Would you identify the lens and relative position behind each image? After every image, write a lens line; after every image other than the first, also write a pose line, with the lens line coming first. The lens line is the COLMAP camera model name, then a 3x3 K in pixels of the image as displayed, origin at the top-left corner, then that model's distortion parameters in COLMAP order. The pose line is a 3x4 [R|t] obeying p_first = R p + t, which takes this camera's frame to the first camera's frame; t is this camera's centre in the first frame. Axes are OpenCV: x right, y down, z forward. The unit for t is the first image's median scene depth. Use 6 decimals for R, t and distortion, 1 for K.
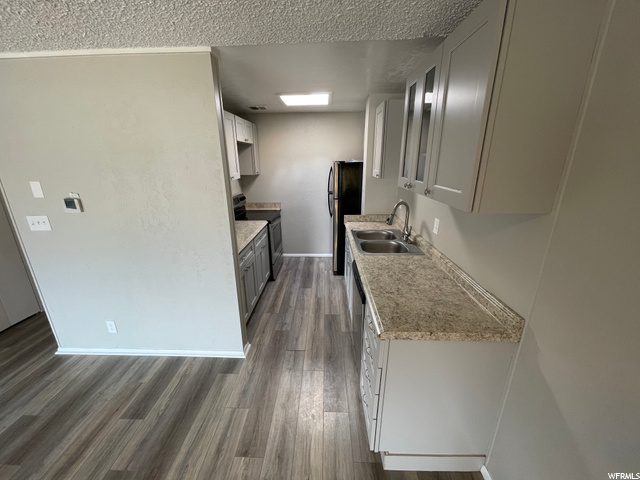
lens RADIAL K [[261.3, 0, 320.0], [0, 261.3, 240.0], [0, 0, 1]] dist [-0.000530, -0.000045]
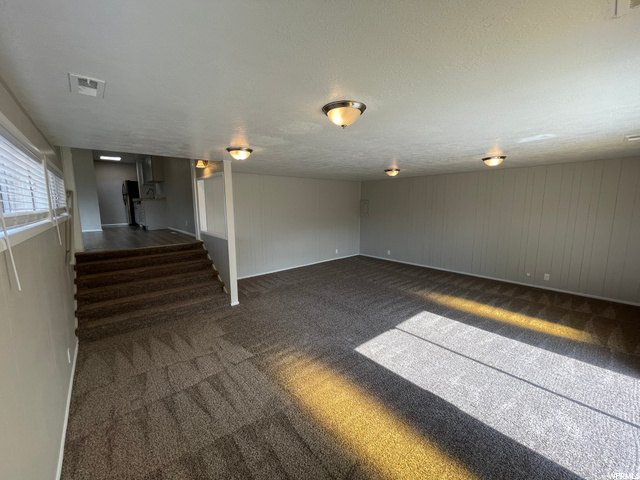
lens RADIAL K [[261.3, 0, 320.0], [0, 261.3, 240.0], [0, 0, 1]] dist [-0.000530, -0.000045]
pose [[0.749740, -0.096212, 0.654701, -0.273854], [0.205507, 0.974307, -0.092159, 1.017340], [-0.629013, 0.203641, 0.750249, -2.306667]]
